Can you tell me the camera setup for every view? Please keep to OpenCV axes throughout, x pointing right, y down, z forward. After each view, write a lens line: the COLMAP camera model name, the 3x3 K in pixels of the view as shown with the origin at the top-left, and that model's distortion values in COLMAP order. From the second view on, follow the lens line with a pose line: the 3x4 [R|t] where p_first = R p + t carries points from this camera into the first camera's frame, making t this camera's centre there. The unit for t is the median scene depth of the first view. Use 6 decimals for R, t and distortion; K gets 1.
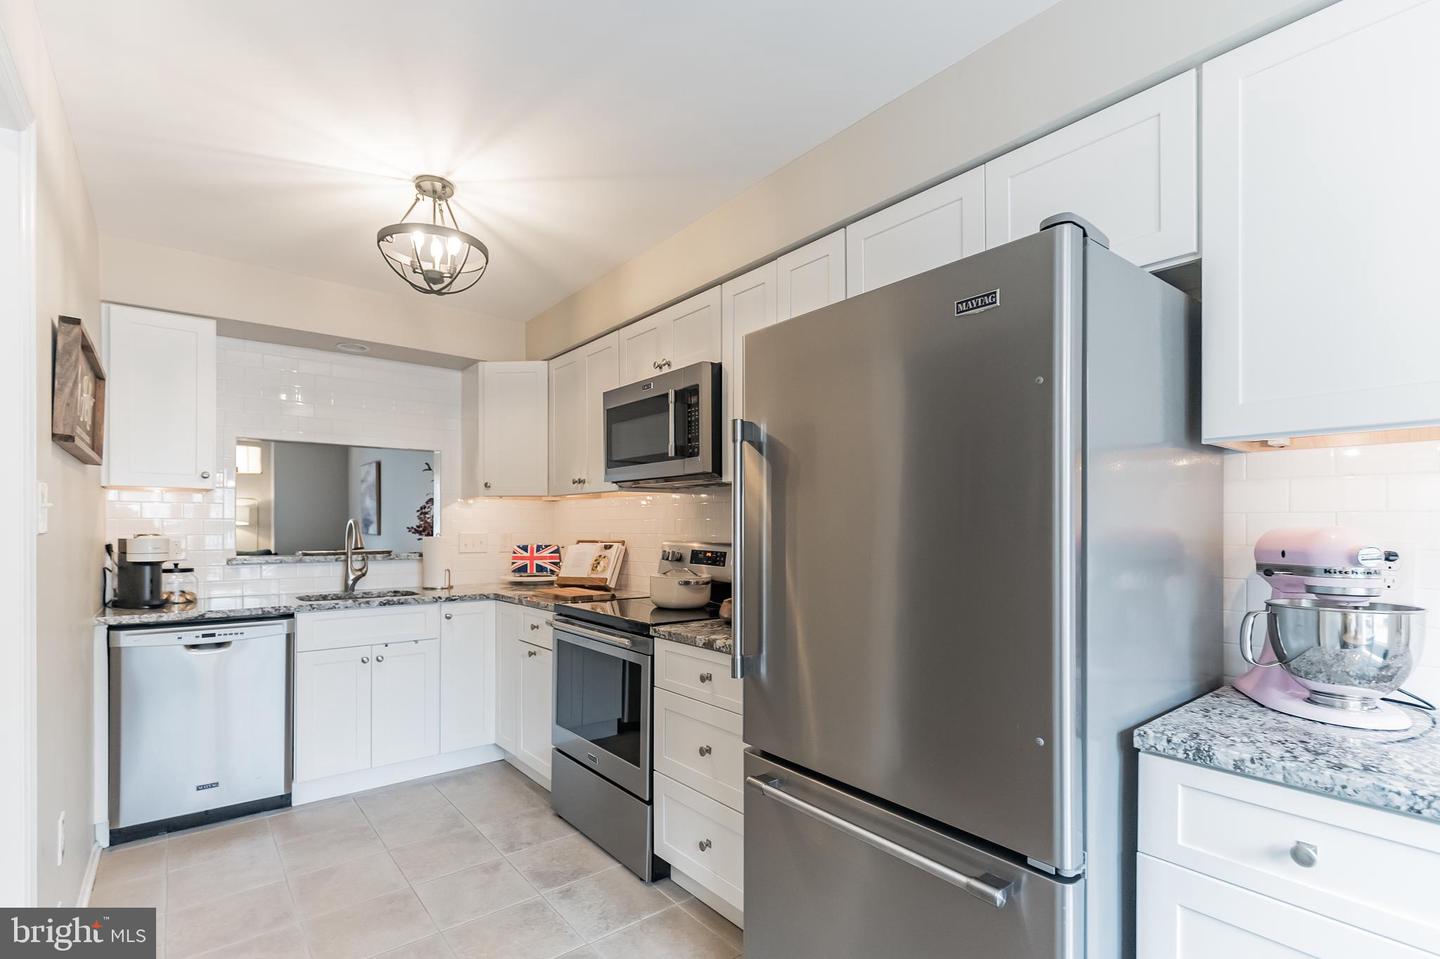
lens RADIAL K [[674.4, 0, 718.8], [0, 674.4, 525.7], [0, 0, 1]] dist [0.004058, -0.000237]
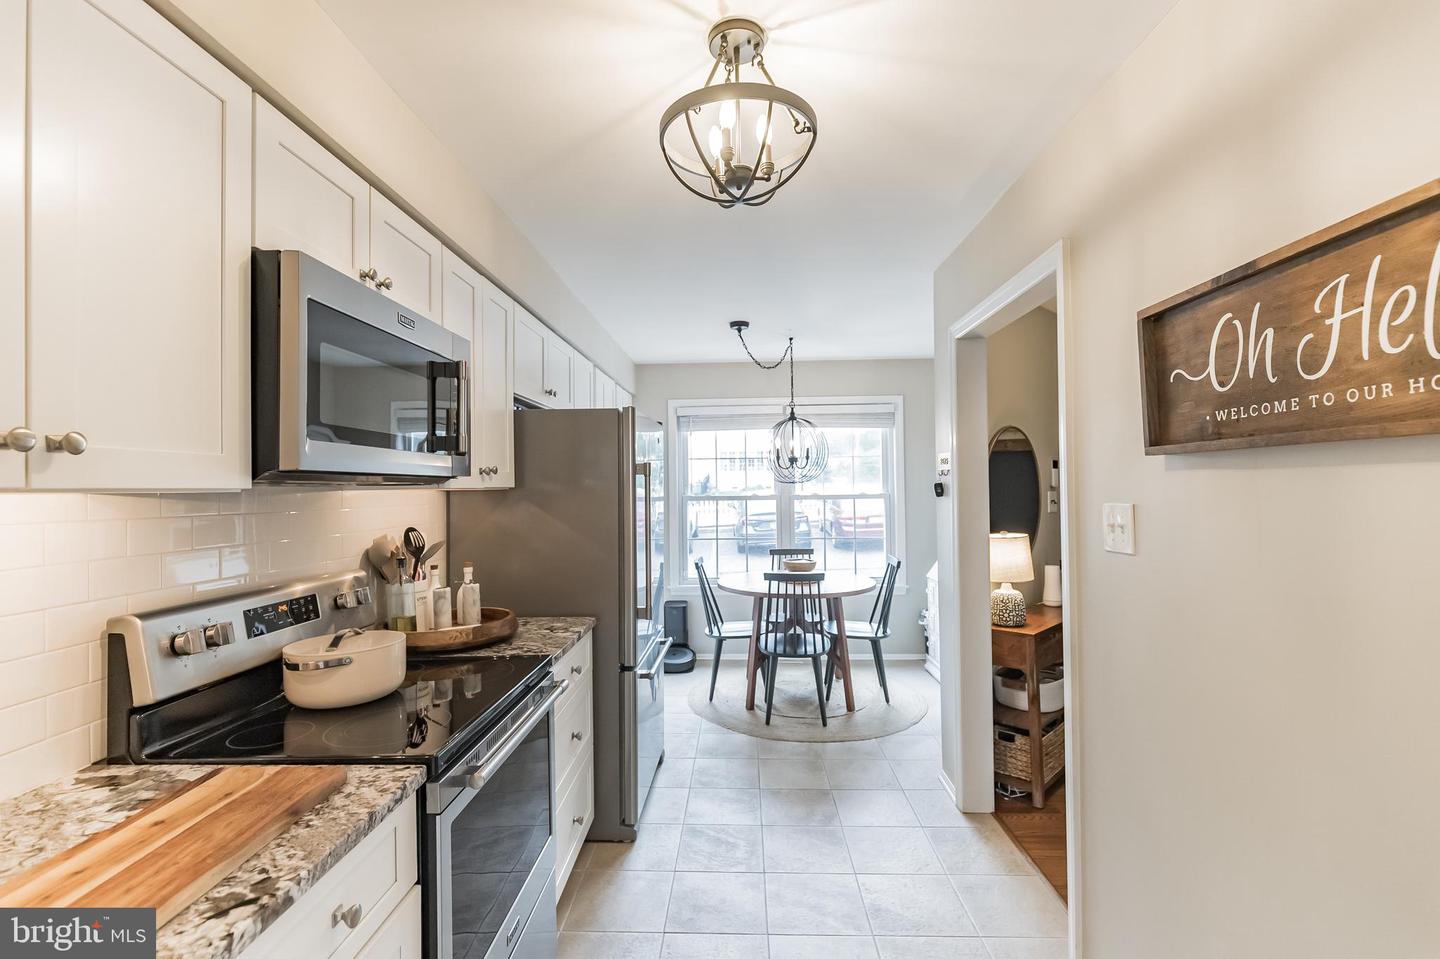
lens RADIAL K [[650.5, 0, 720.0], [0, 650.5, 479.5], [0, 0, 1]] dist [0.003184, 0.000729]
pose [[-0.758143, 0.017885, 0.651843, -0.612934], [0.012428, 0.999839, -0.012978, -0.050003], [-0.651970, -0.001738, -0.758243, 1.118611]]
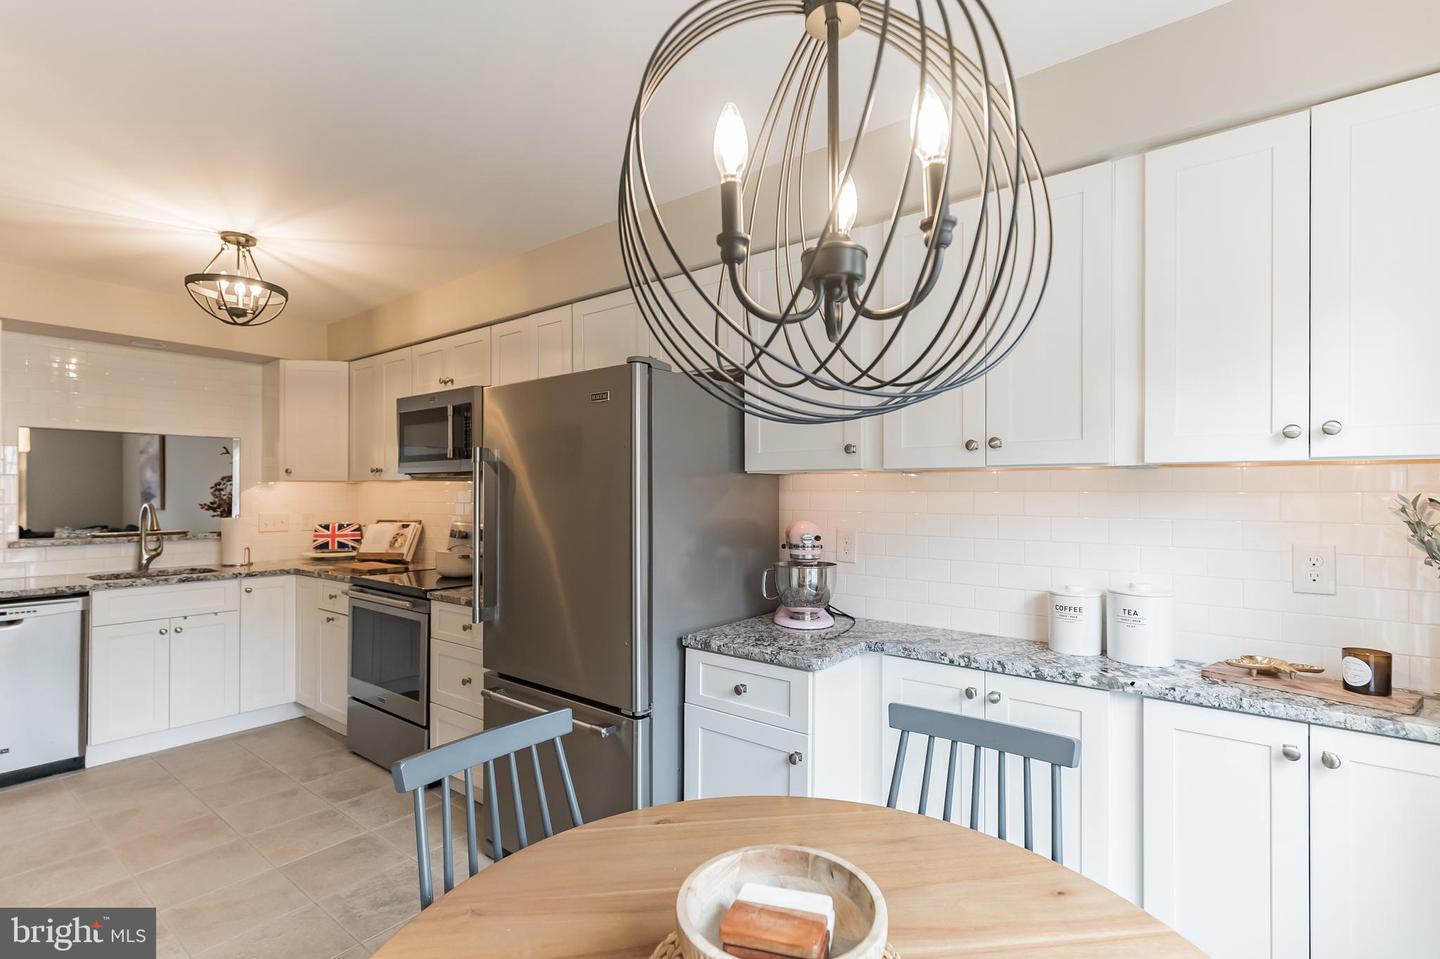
lens RADIAL K [[669.4, 0, 724.3], [0, 669.4, 490.8], [0, 0, 1]] dist [0.001518, -0.000615]
pose [[0.970975, 0.001976, 0.239171, 0.108050], [-0.001424, 0.999996, -0.002481, -0.031405], [-0.239175, 0.002068, 0.970974, -0.290860]]
